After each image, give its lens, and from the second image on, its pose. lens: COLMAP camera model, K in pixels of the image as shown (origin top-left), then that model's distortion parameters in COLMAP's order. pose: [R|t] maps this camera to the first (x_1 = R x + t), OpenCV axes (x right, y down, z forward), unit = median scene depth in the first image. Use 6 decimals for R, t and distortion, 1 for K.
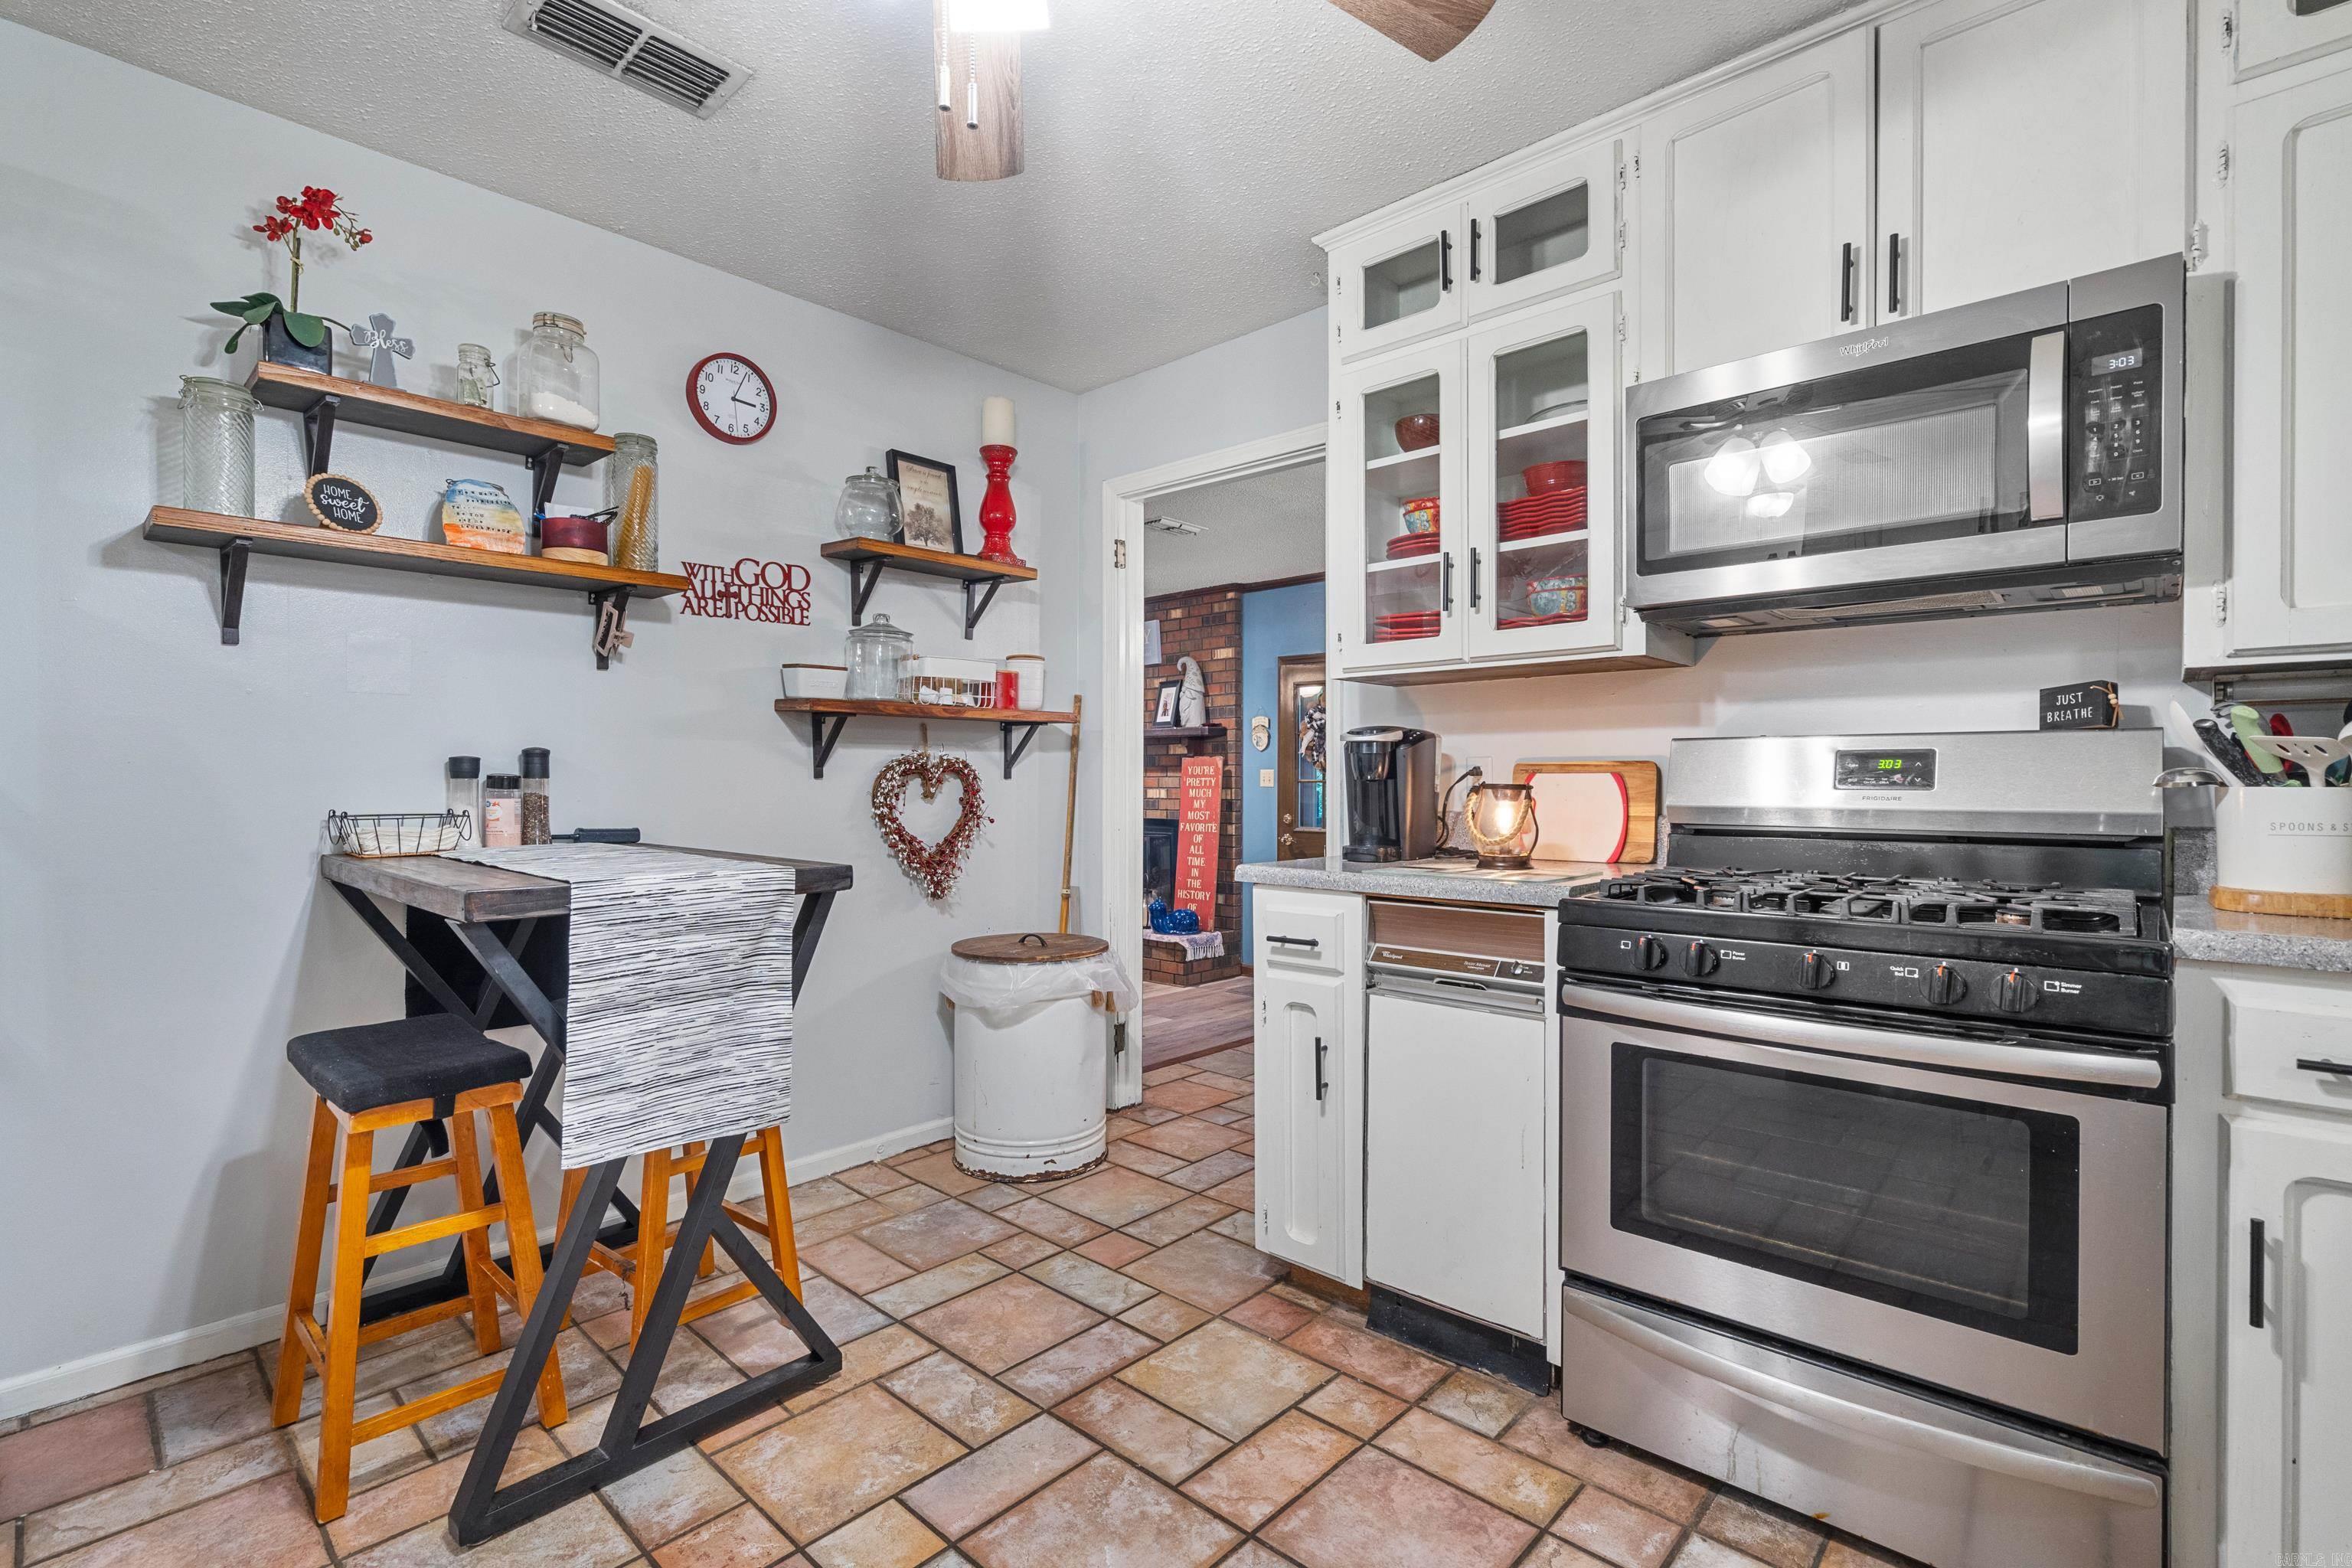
lens RADIAL K [[1079.1, 0, 1176.5], [0, 1079.1, 781.7], [0, 0, 1]] dist [-0.005302, 0.002711]
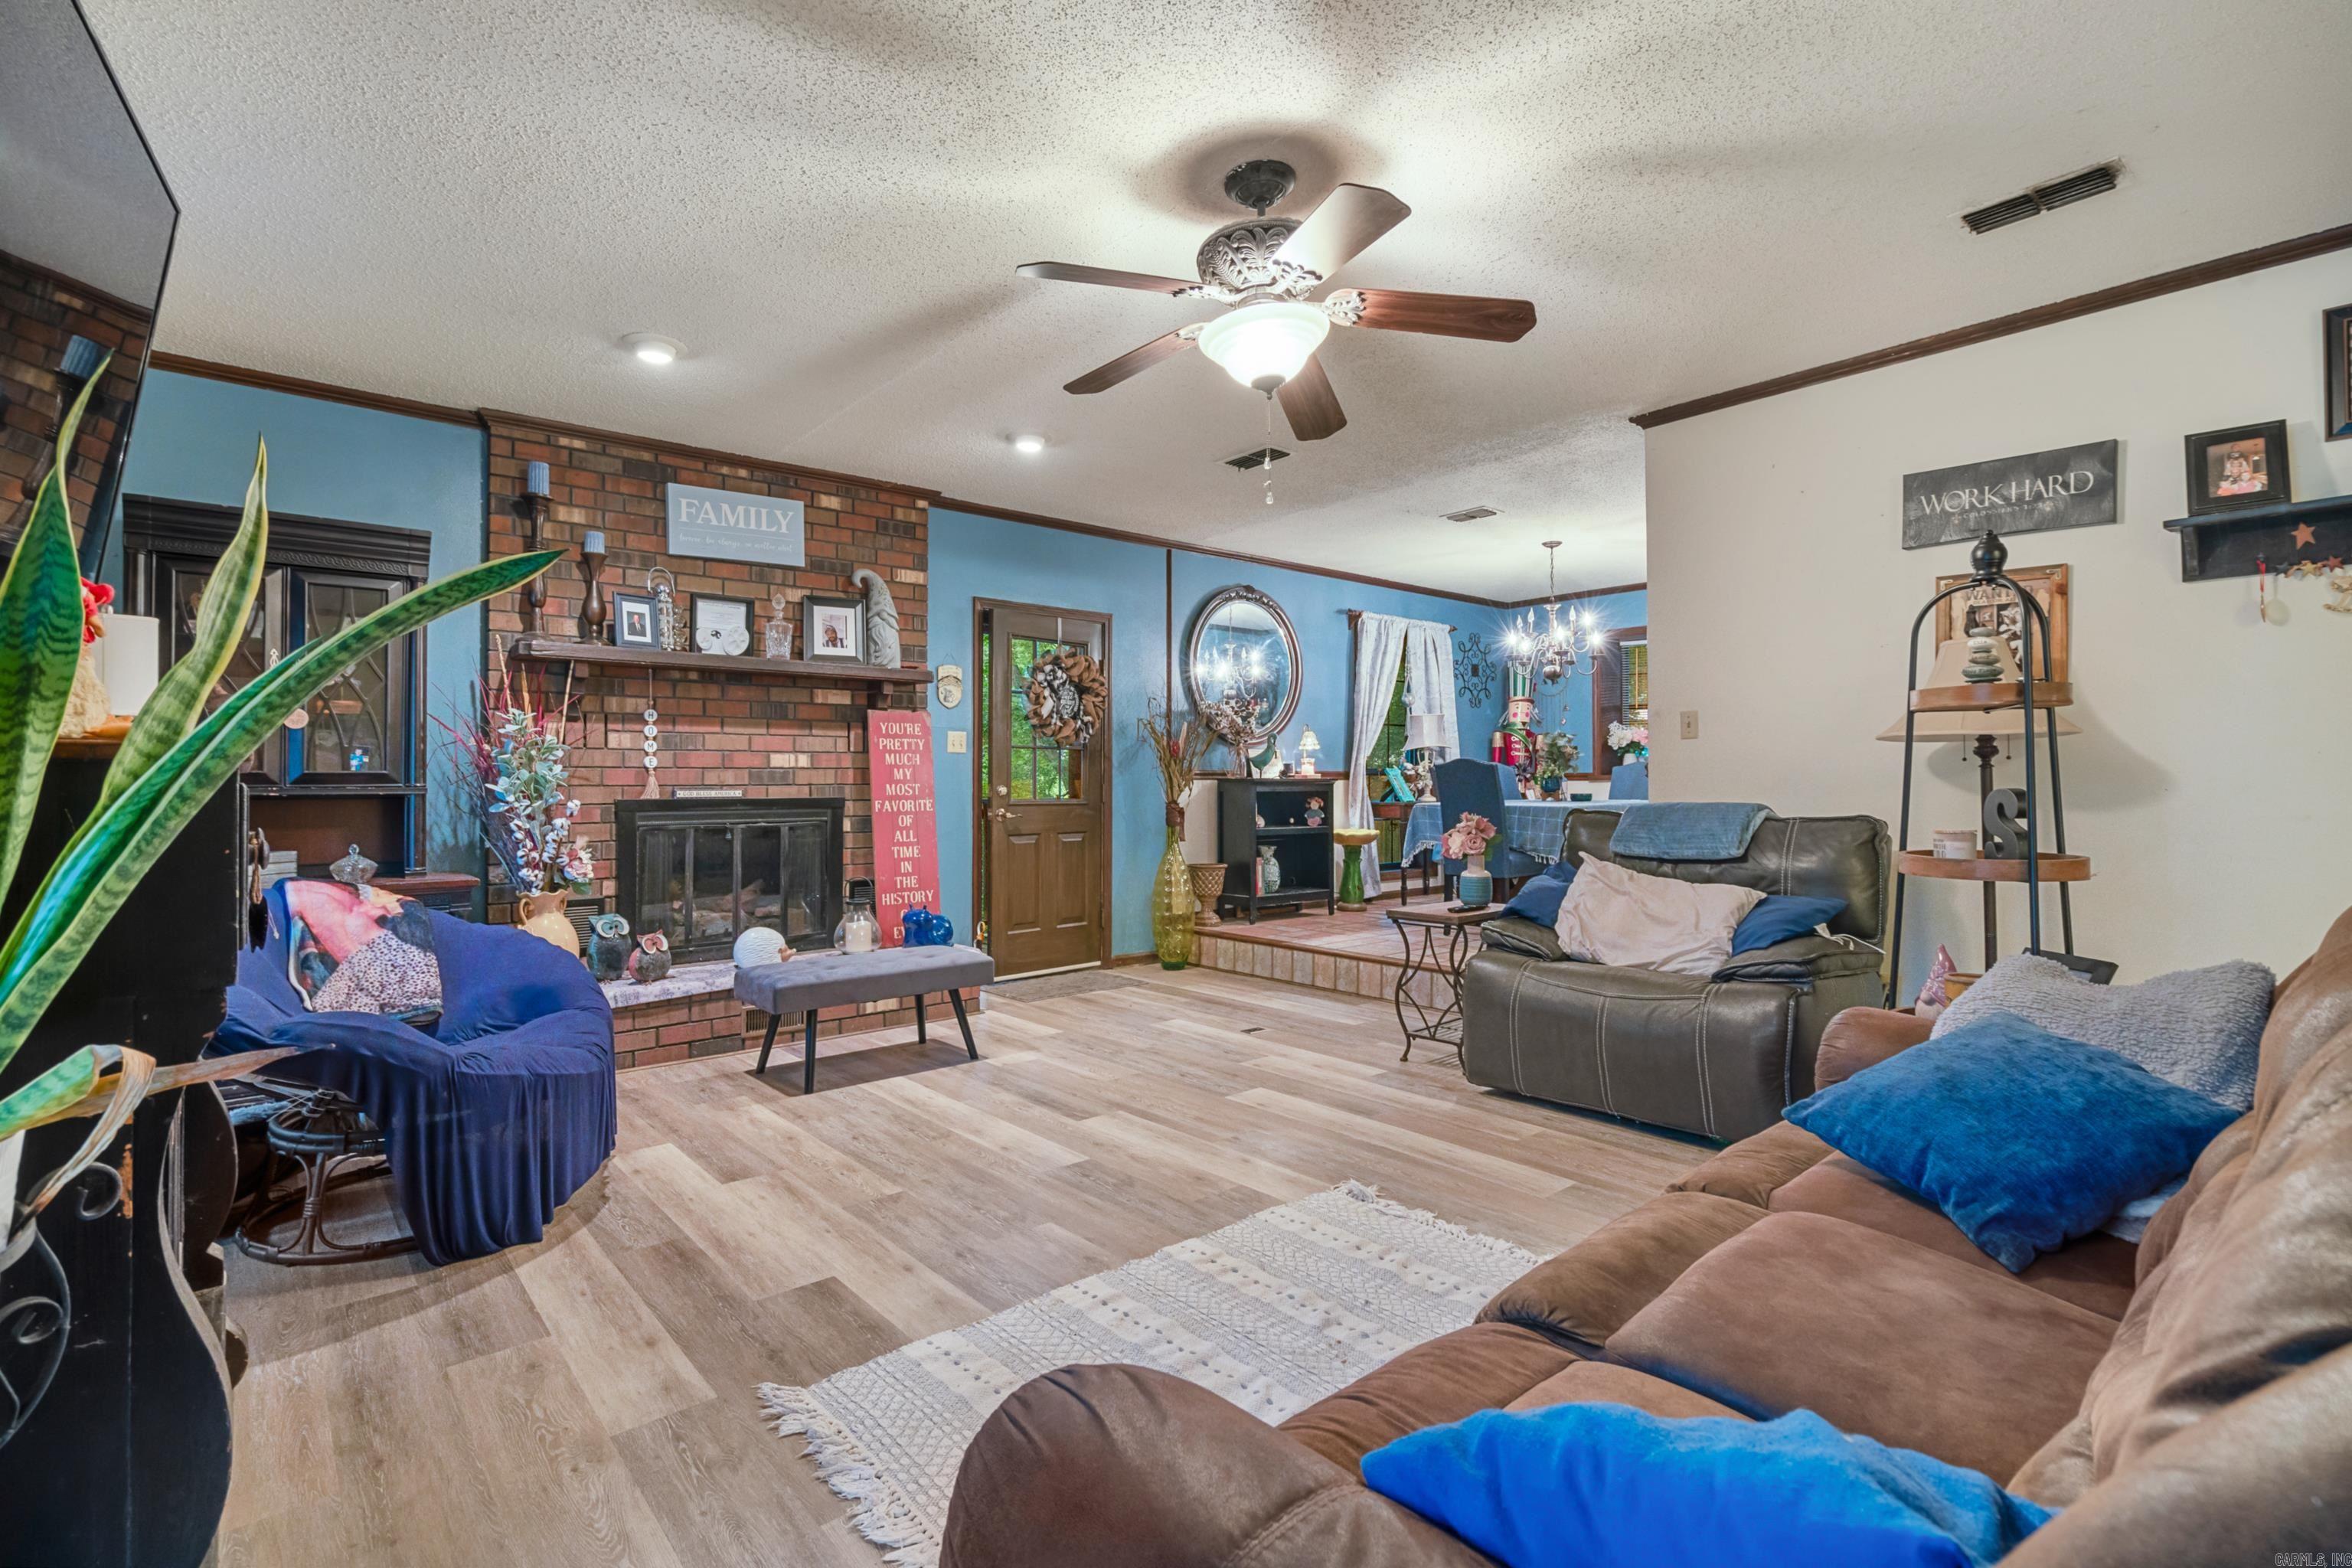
lens RADIAL K [[1079.1, 0, 1190.9], [0, 1079.1, 776.2], [0, 0, 1]] dist [-0.005302, 0.002711]
pose [[0.099995, 0.001172, 0.994987, -0.692855], [0.001490, 0.999998, -0.001328, 0.023116], [-0.994987, 0.001615, 0.099993, 0.726742]]
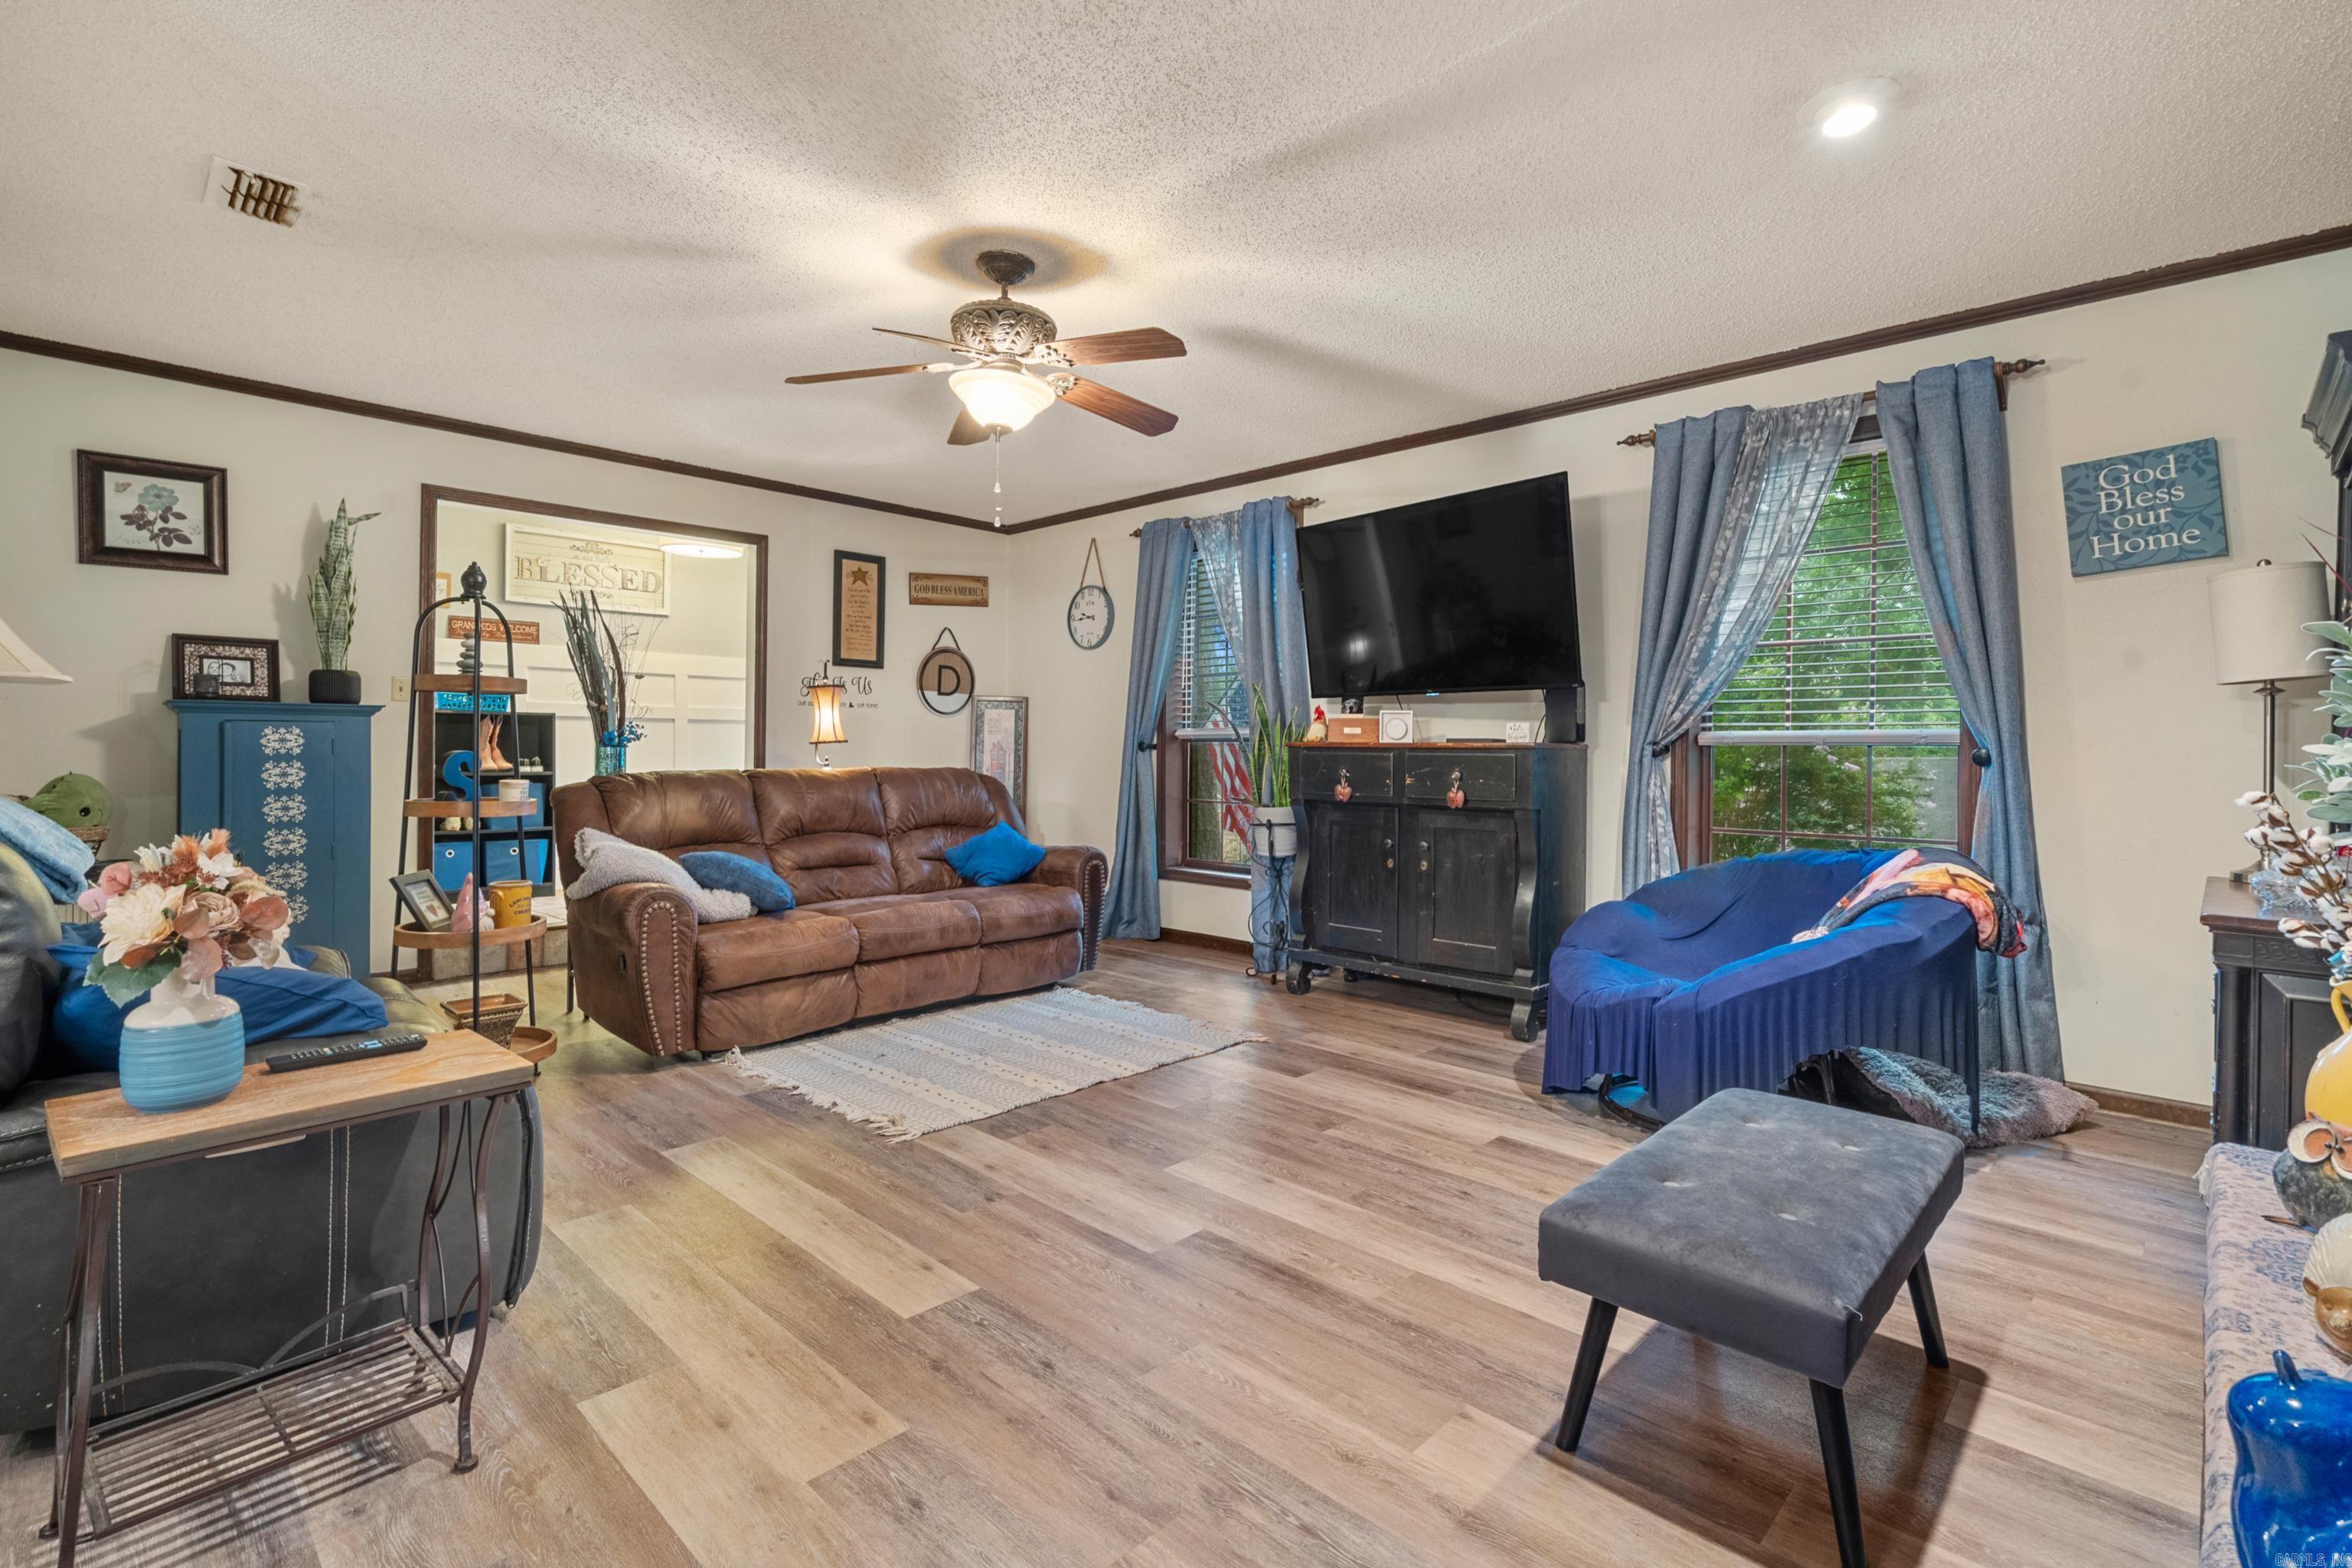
lens RADIAL K [[1079.1, 0, 1172.9], [0, 1079.1, 748.6], [0, 0, 1]] dist [-0.005302, 0.002711]
pose [[-0.024249, -0.004072, -0.999698, 0.129266], [-0.008599, 0.999956, -0.003864, 0.026164], [0.999669, 0.008503, -0.024283, 0.823143]]
